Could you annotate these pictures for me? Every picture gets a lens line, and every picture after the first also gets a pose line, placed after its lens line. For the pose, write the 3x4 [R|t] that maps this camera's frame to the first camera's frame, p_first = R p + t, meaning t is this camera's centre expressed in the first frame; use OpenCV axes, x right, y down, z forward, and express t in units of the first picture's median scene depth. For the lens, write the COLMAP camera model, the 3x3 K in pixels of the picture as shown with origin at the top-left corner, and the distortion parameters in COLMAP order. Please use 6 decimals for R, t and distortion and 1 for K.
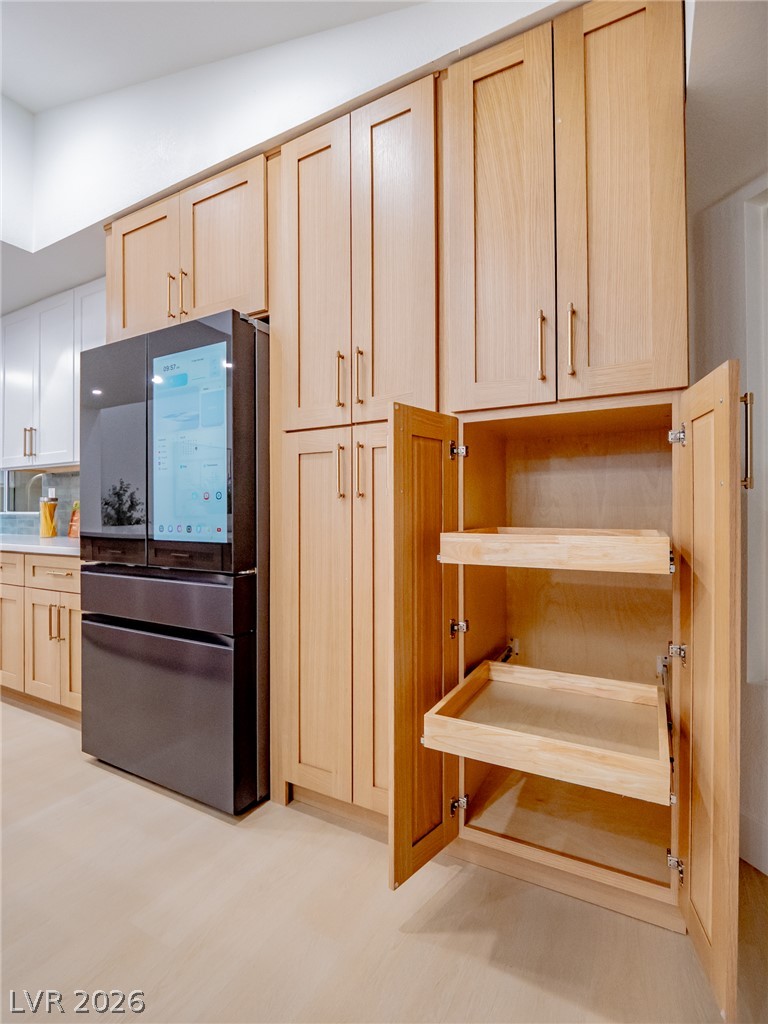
lens RADIAL K [[501.3, 0, 368.2], [0, 501.3, 513.4], [0, 0, 1]] dist [0.000324, -0.010292]
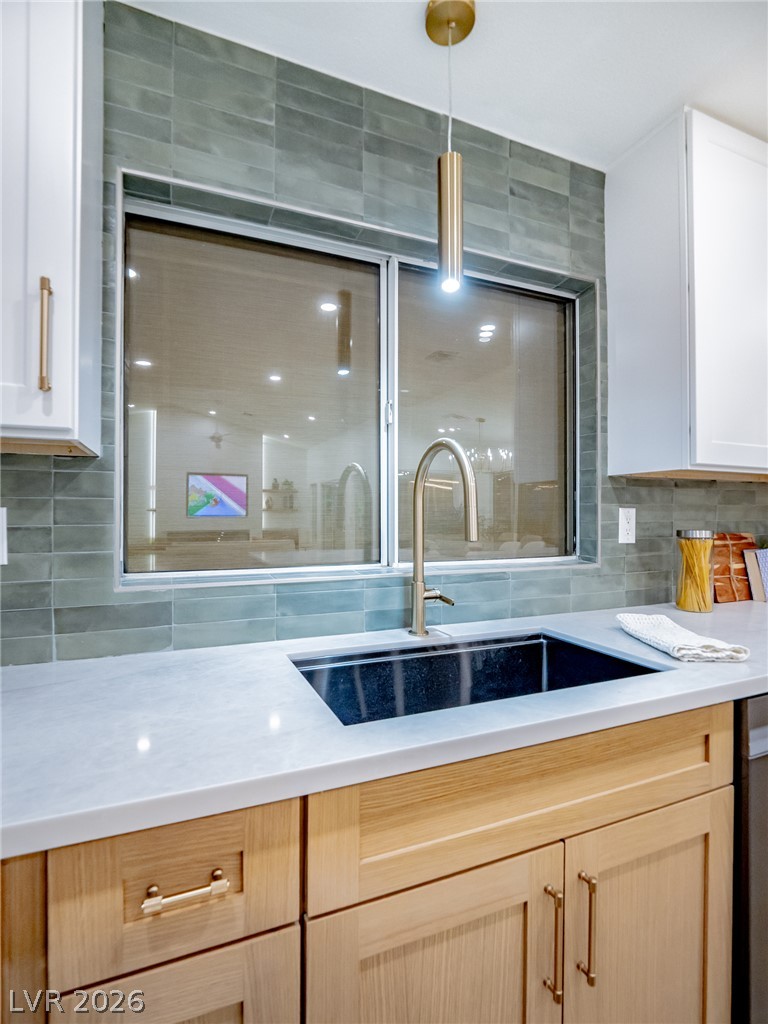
lens RADIAL K [[498.9, 0, 373.2], [0, 498.9, 513.6], [0, 0, 1]] dist [0.001708, -0.014597]
pose [[0.615180, -0.002125, 0.788384, -2.023833], [-0.001331, 0.999992, 0.003734, -0.081146], [-0.788385, -0.003347, 0.615173, 1.569985]]
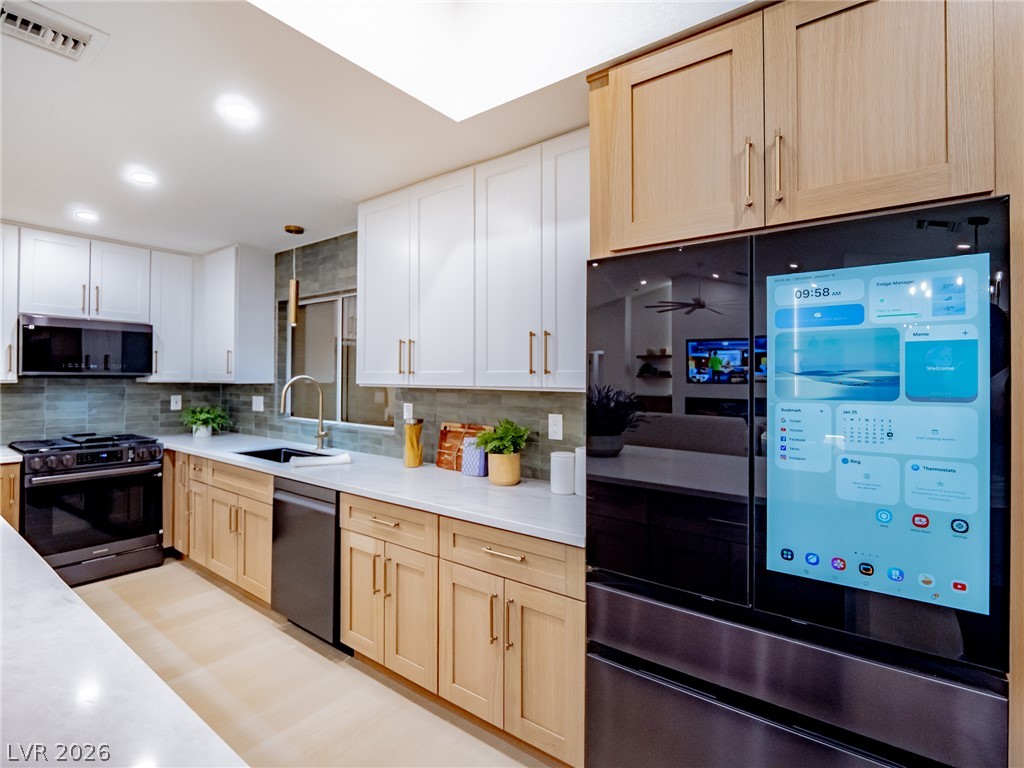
lens RADIAL K [[498.9, 0, 515.0], [0, 498.9, 374.3], [0, 0, 1]] dist [0.001708, -0.014597]
pose [[0.992335, 0.002950, -0.123546, -0.610148], [-0.003399, 0.999988, -0.003420, -0.170252], [0.123534, 0.003814, 0.992333, 0.325048]]
